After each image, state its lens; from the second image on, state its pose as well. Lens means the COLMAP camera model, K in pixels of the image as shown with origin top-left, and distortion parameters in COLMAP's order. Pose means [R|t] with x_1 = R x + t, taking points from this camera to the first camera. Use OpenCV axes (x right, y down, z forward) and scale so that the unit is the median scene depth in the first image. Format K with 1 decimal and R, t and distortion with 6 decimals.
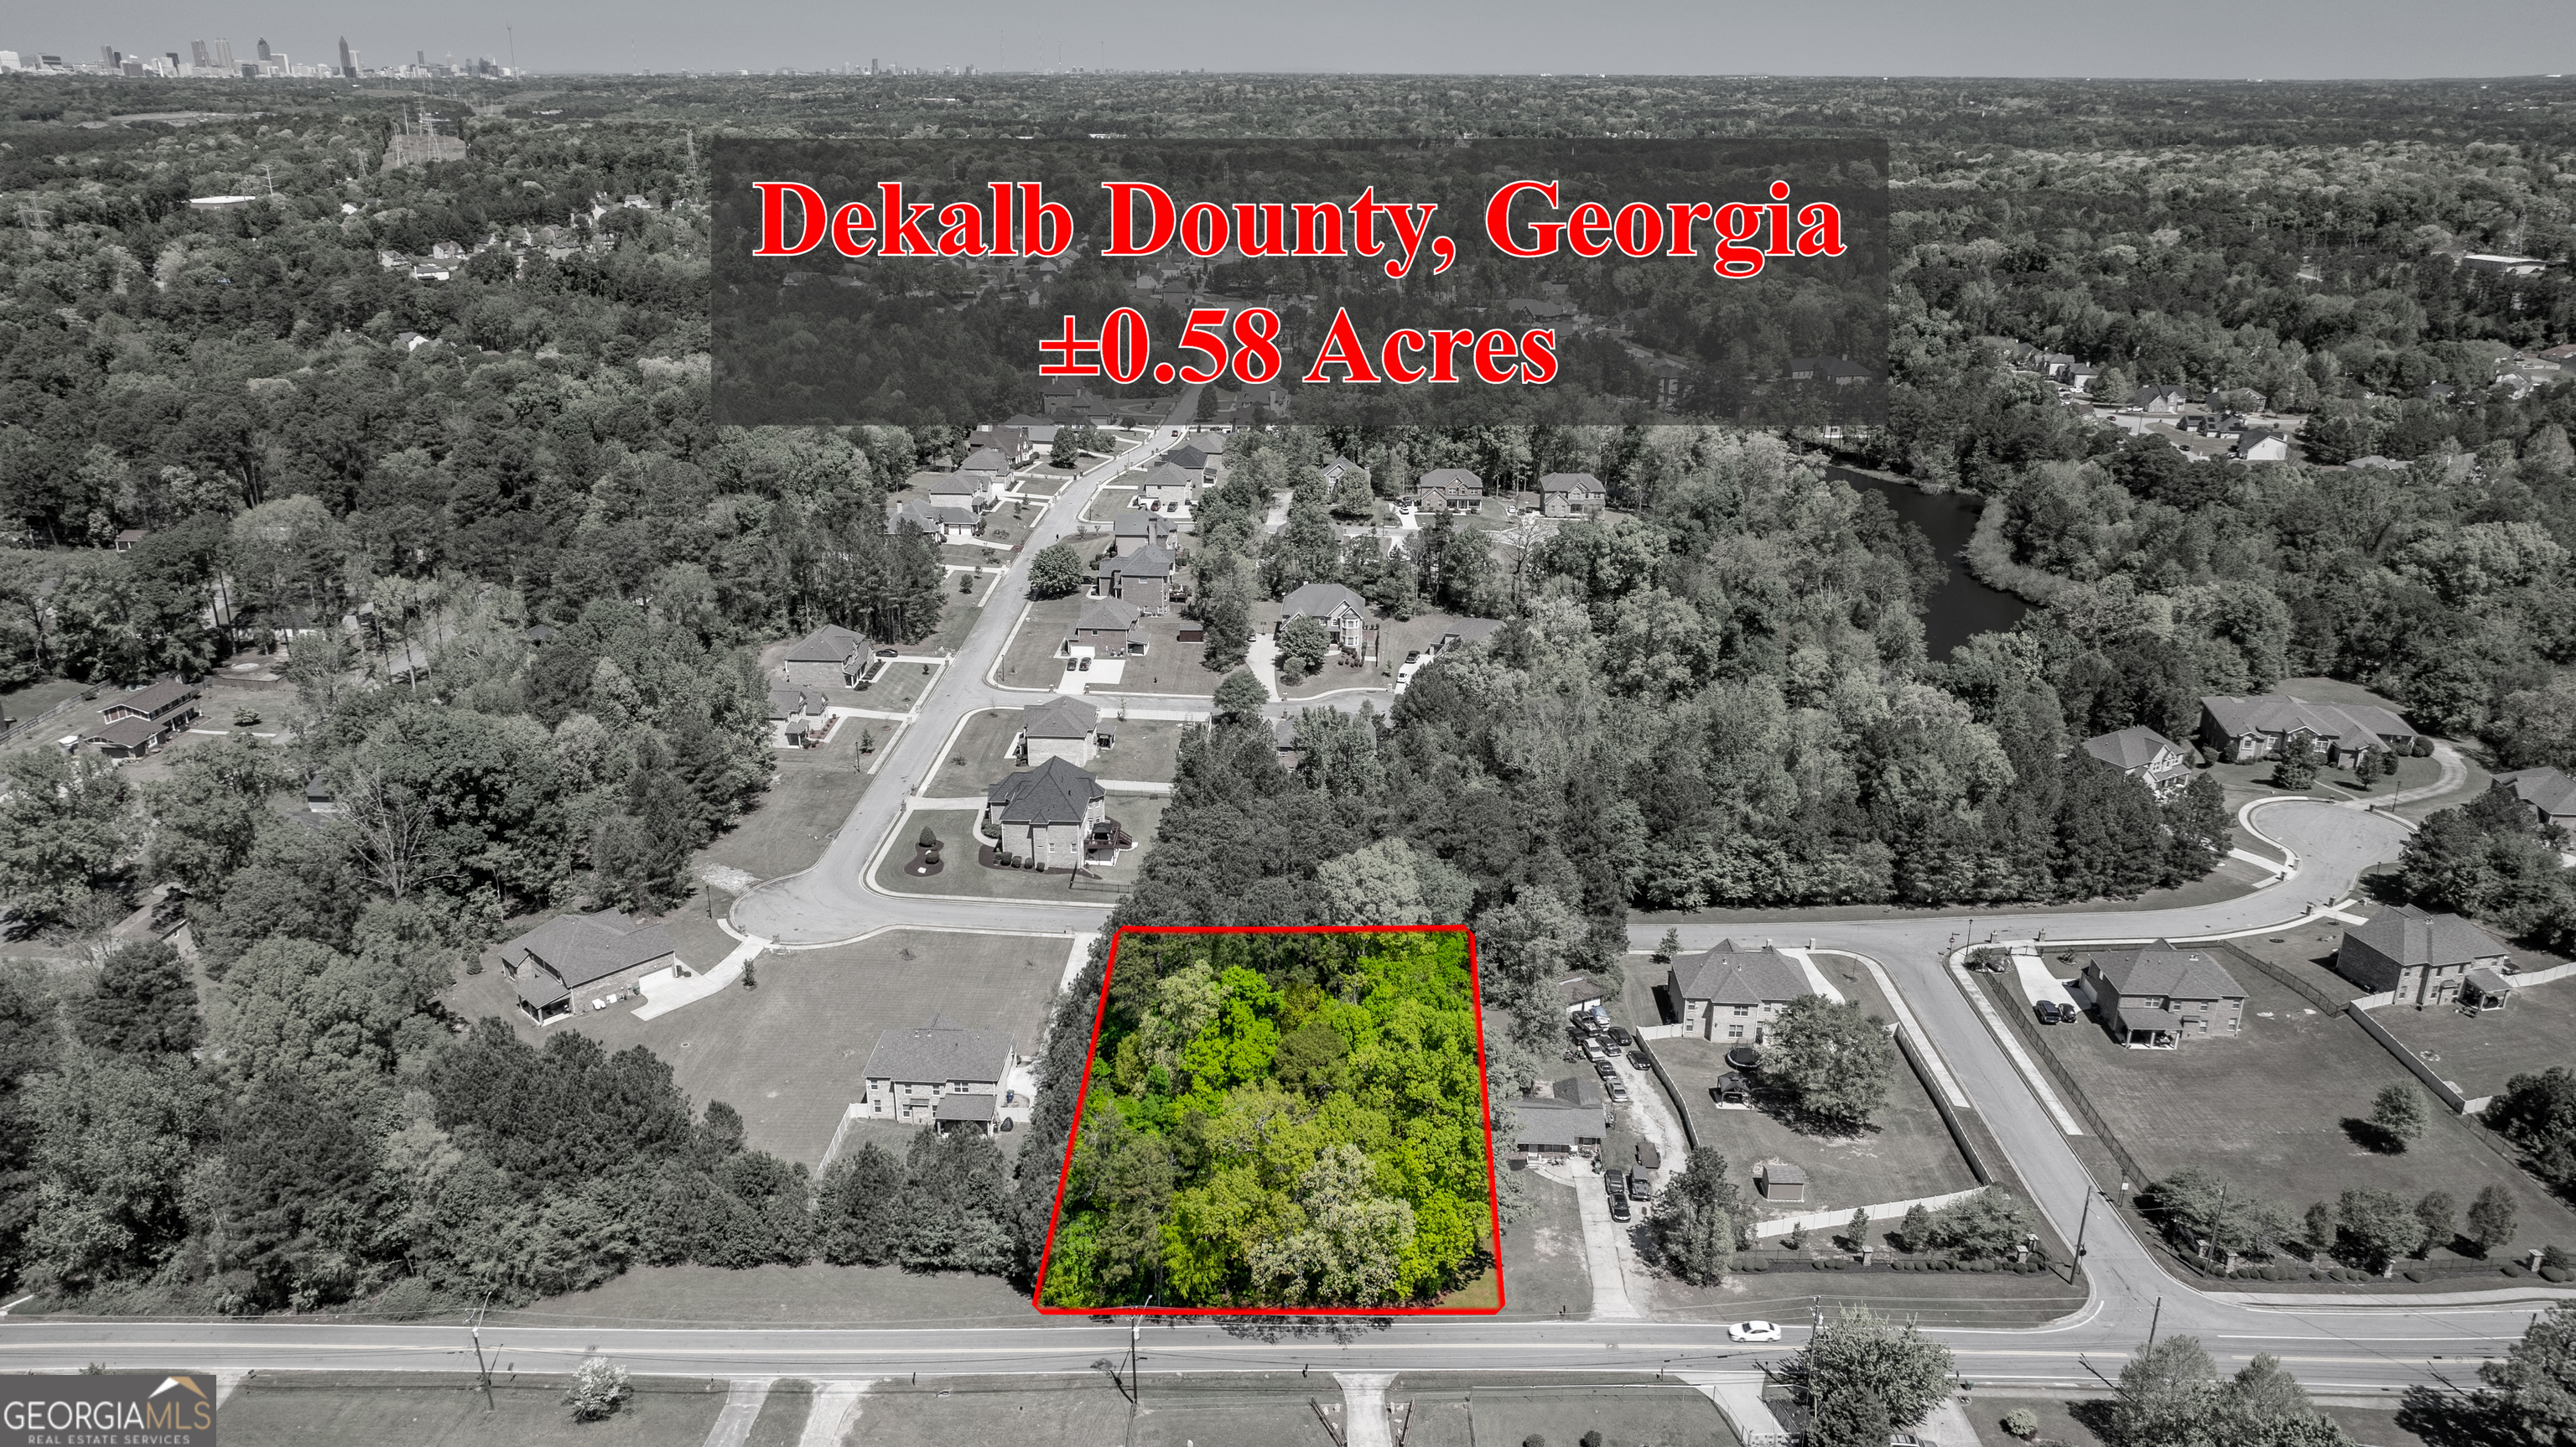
lens RADIAL K [[1777.6, 0, 1289.9], [0, 1777.6, 720.6], [0, 0, 1]] dist [-0.003295, 0.016993]
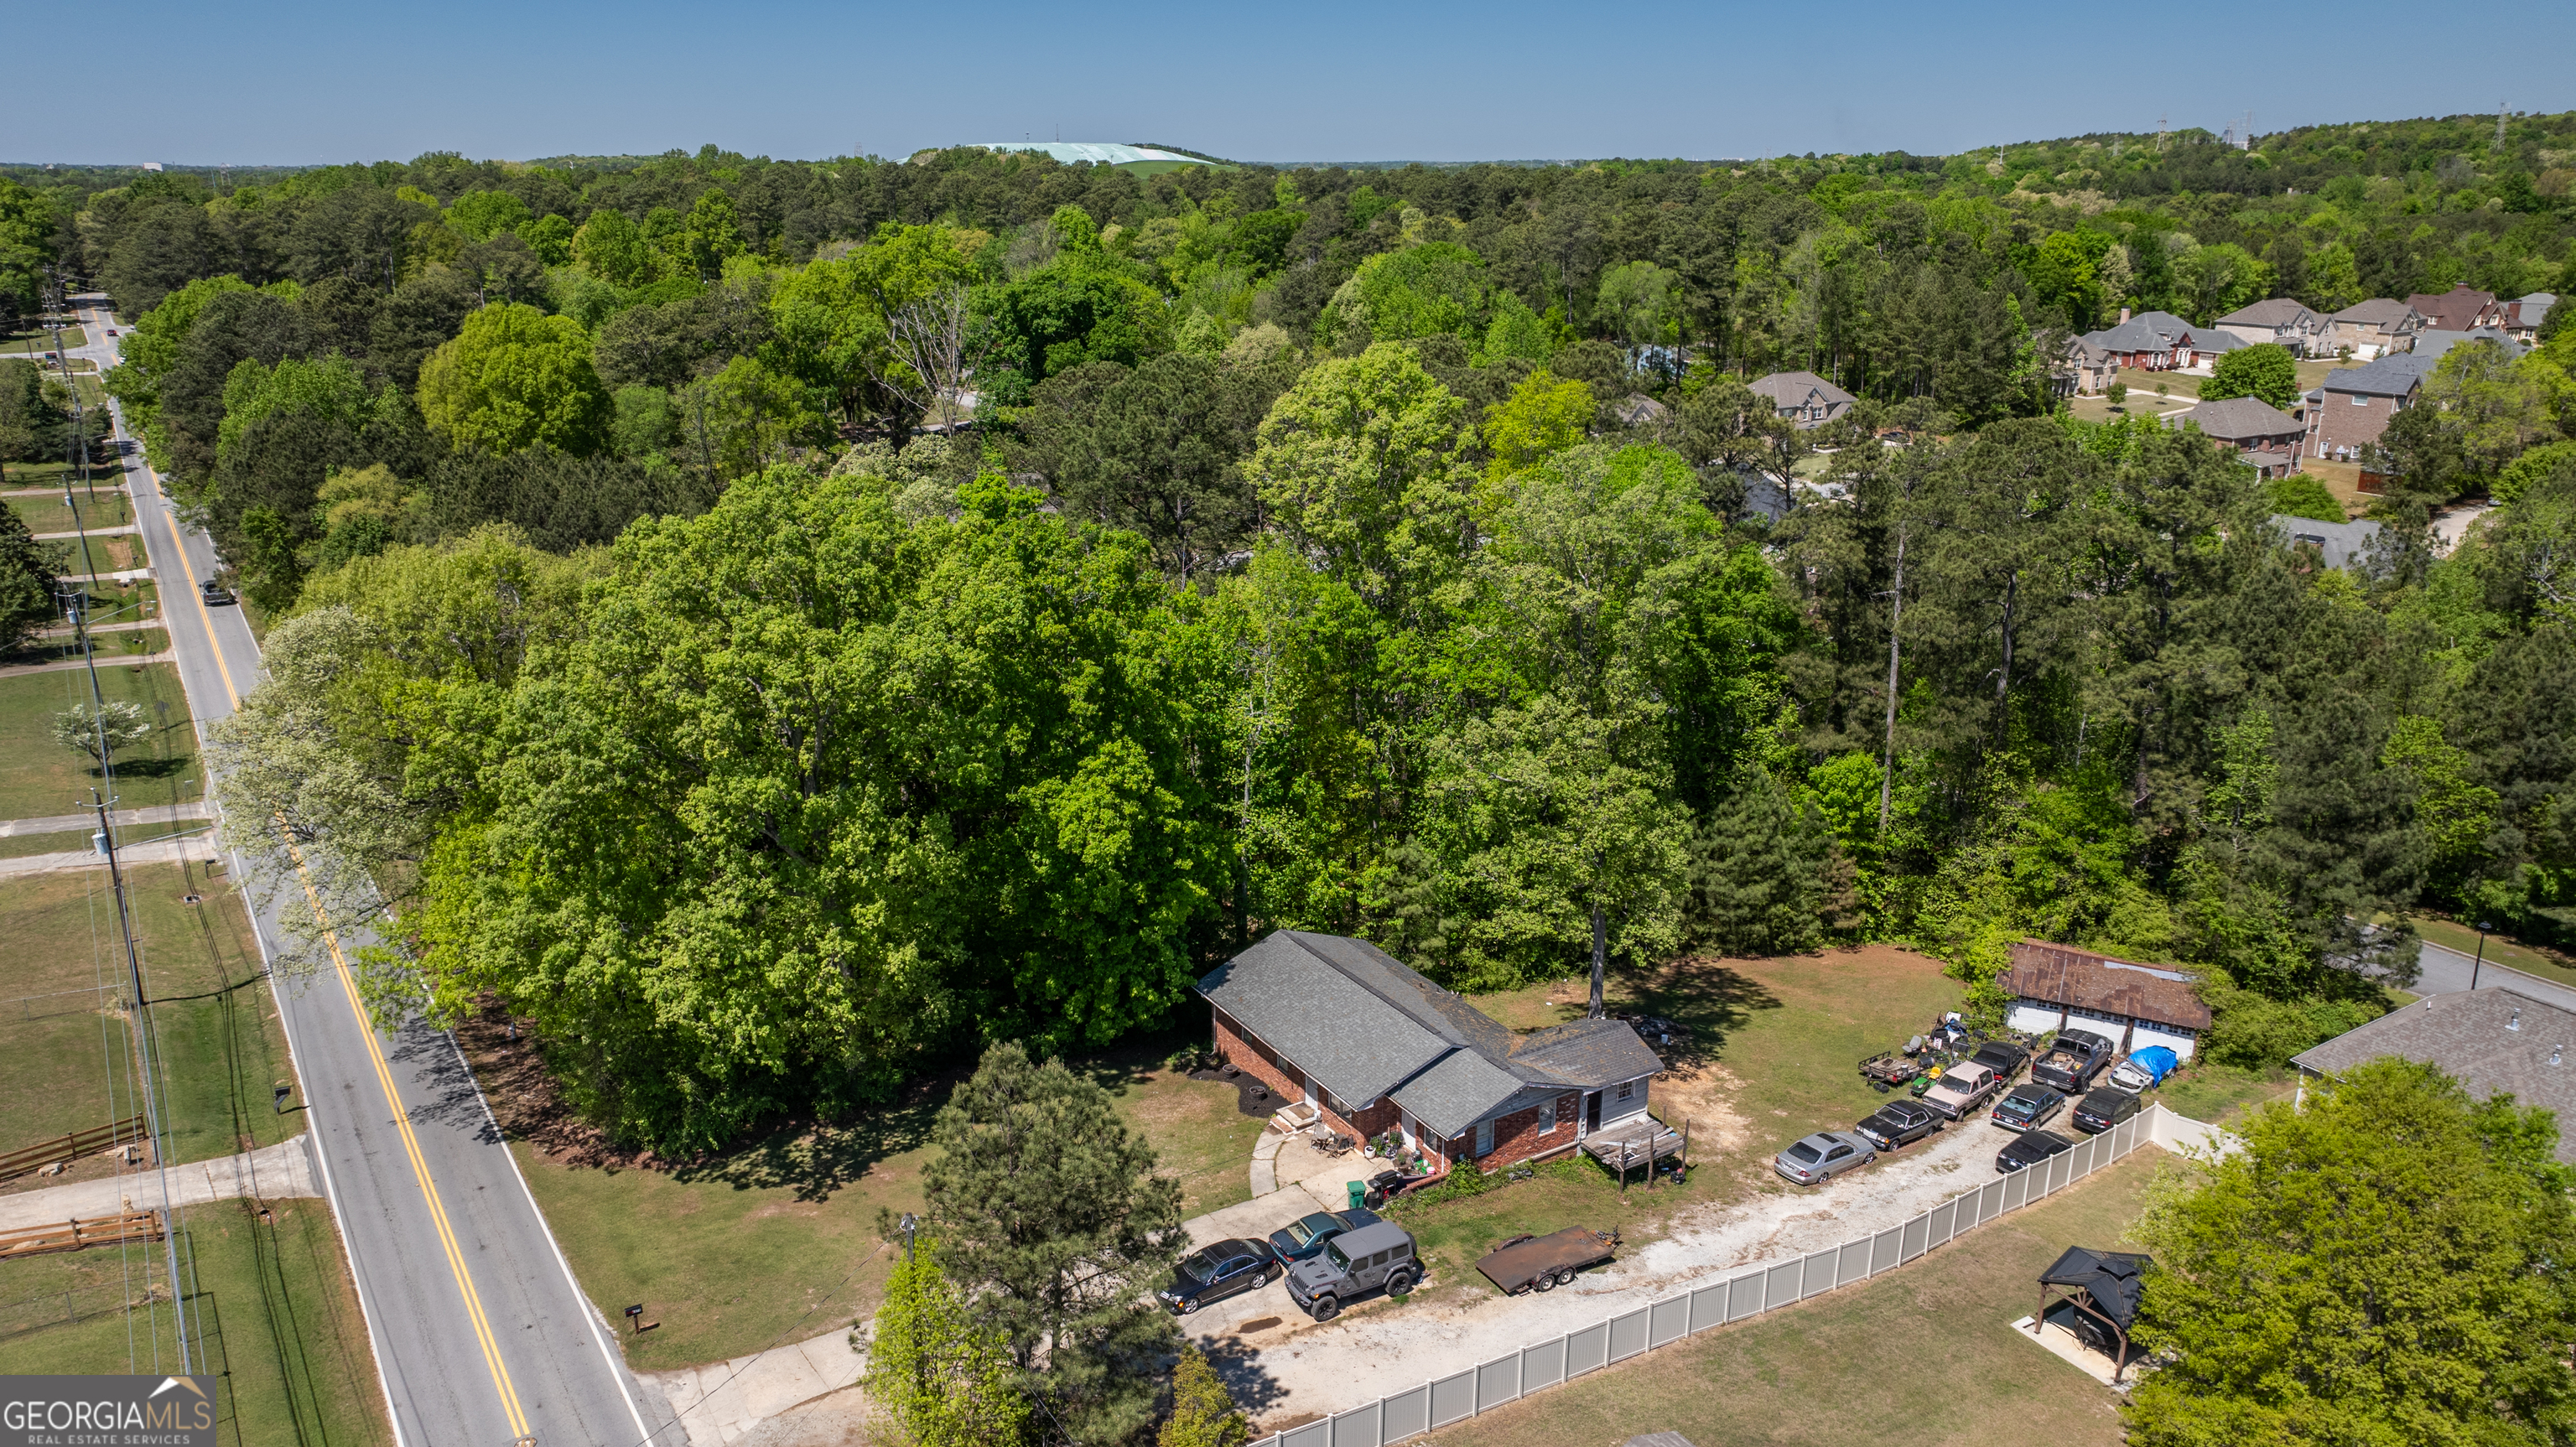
lens RADIAL K [[1807.9, 0, 1283.9], [0, 1807.9, 719.9], [0, 0, 1]] dist [-0.017809, 0.002112]
pose [[0.569685, 0.231999, -0.788438, 0.348890], [-0.271998, 0.958491, 0.085506, 0.115466], [0.775549, 0.165742, 0.609142, 0.637032]]
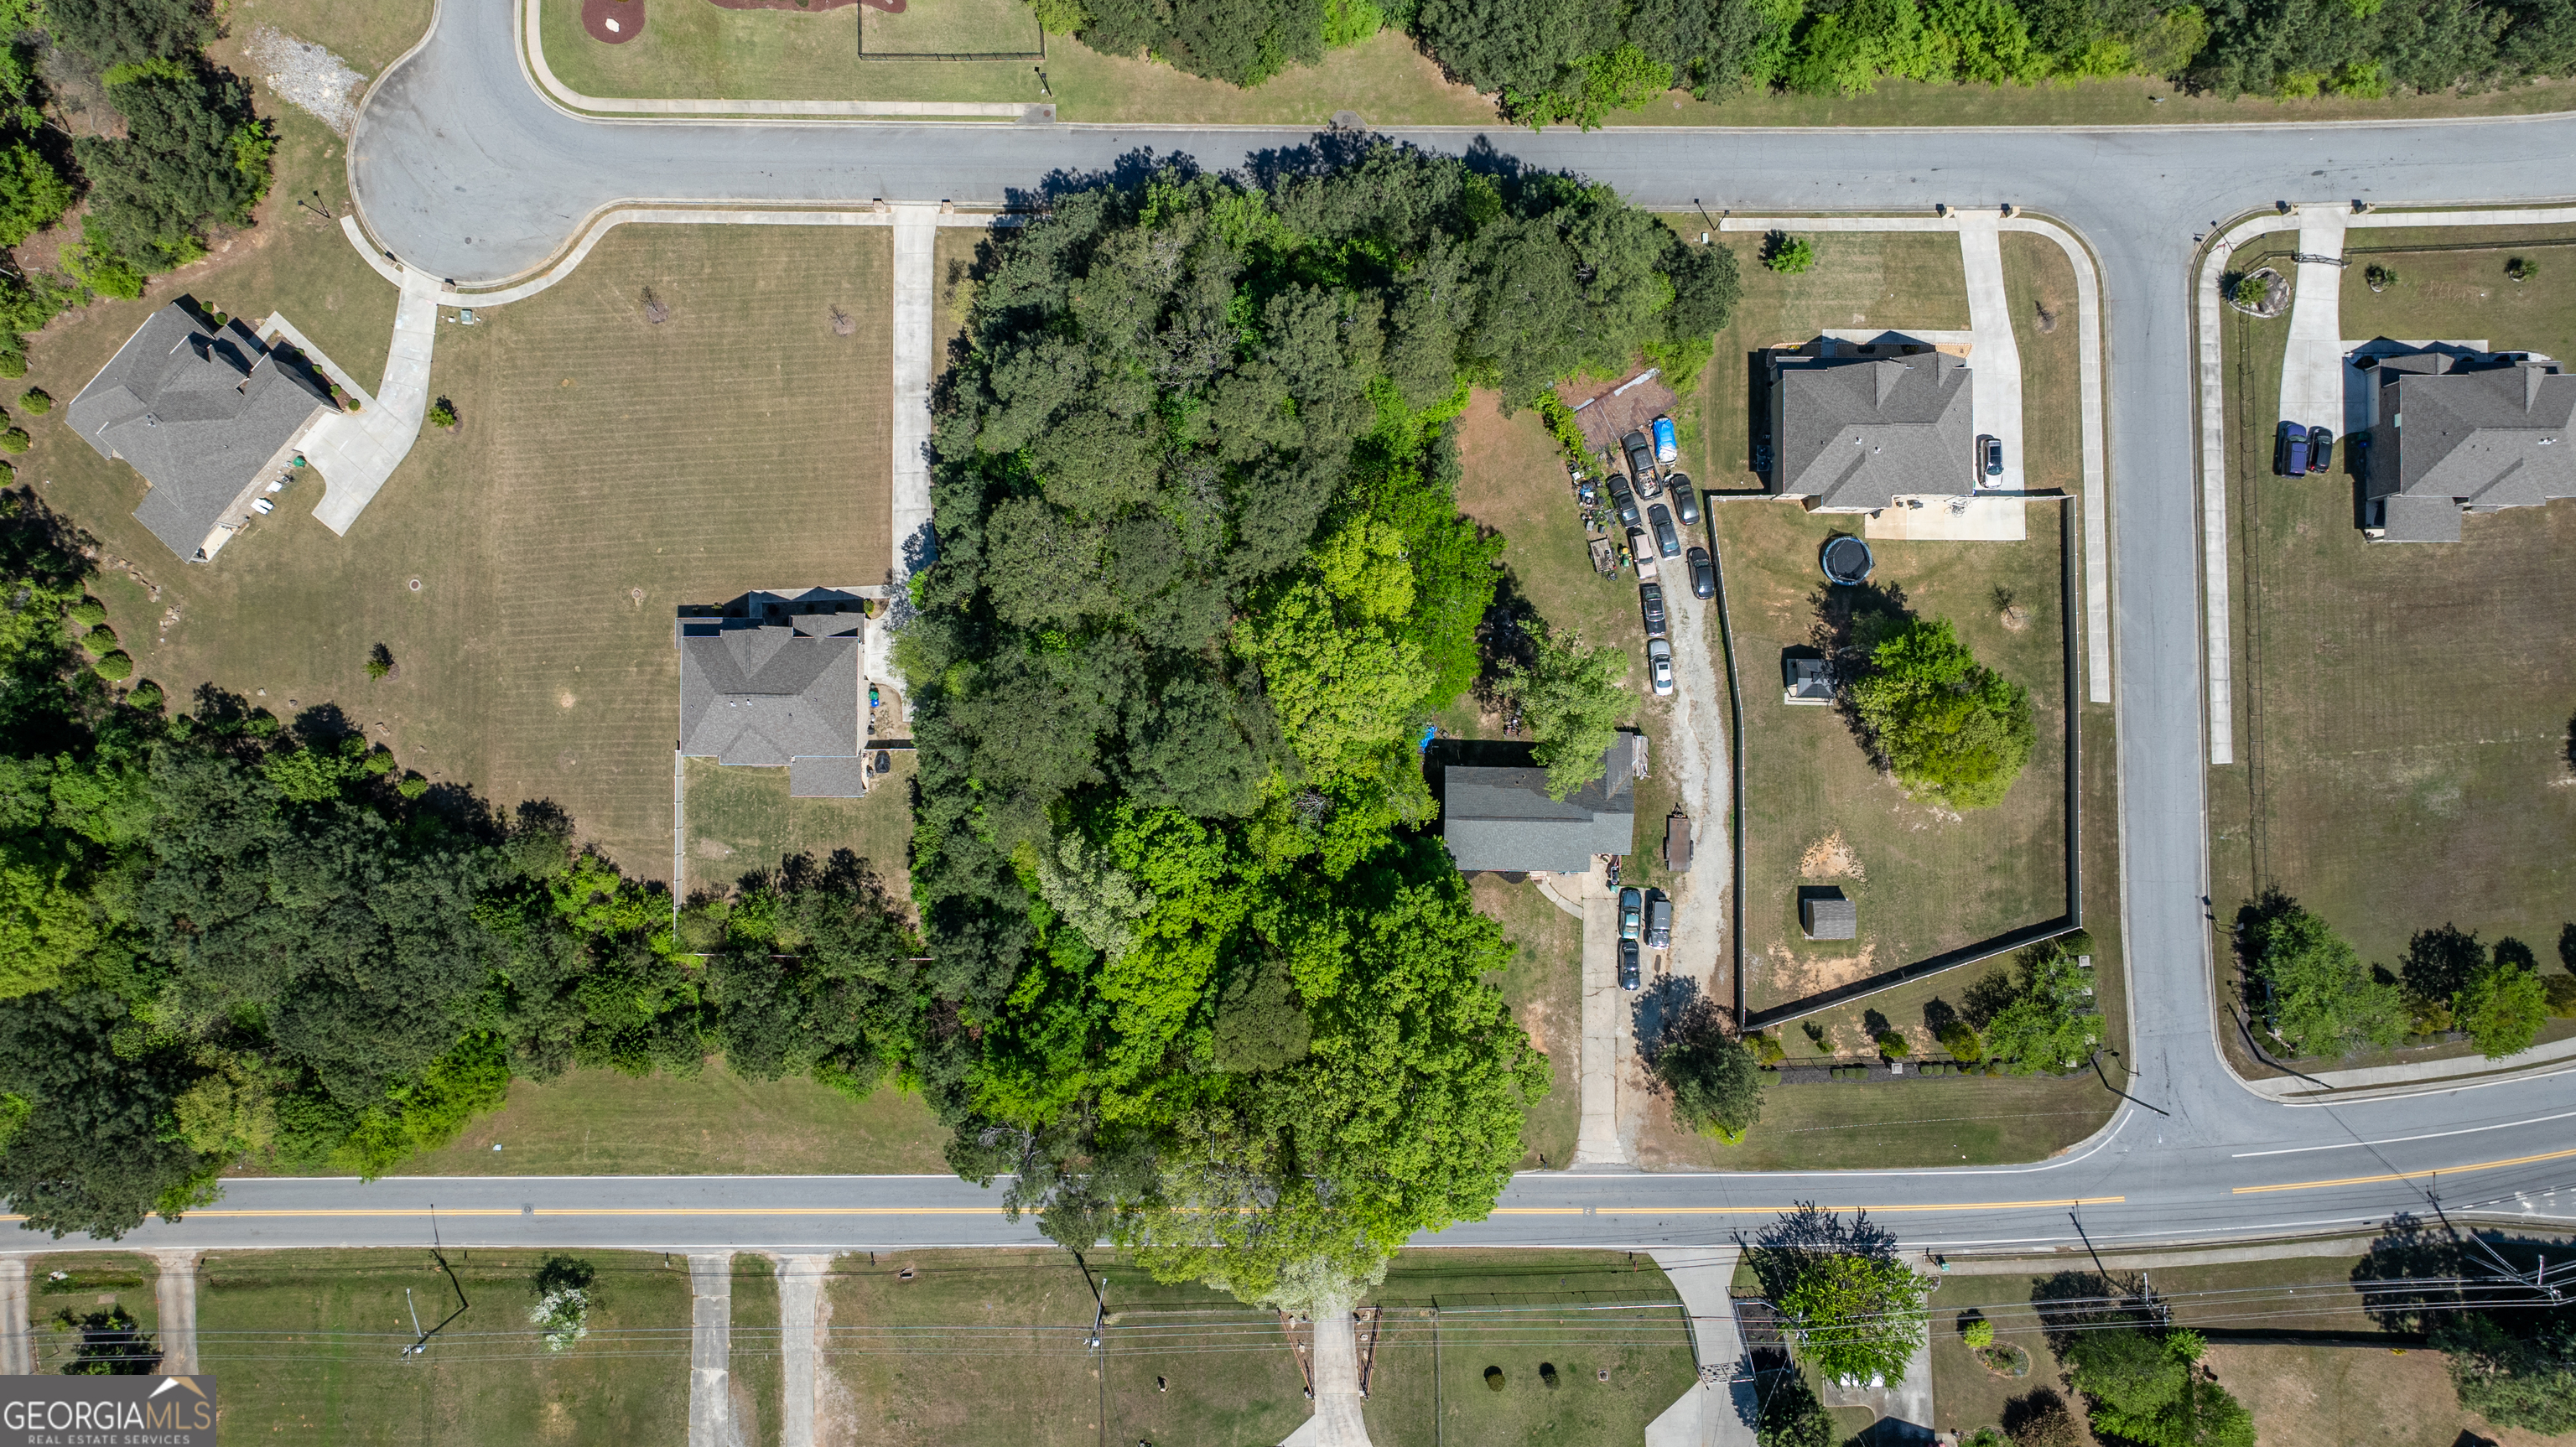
lens RADIAL K [[1807.9, 0, 1288.2], [0, 1807.9, 710.5], [0, 0, 1]] dist [-0.017809, 0.002112]
pose [[0.999195, -0.037219, -0.014960, 0.031598], [0.027798, 0.373580, 0.927181, -0.470170], [-0.028920, -0.926851, 0.374314, 0.640658]]
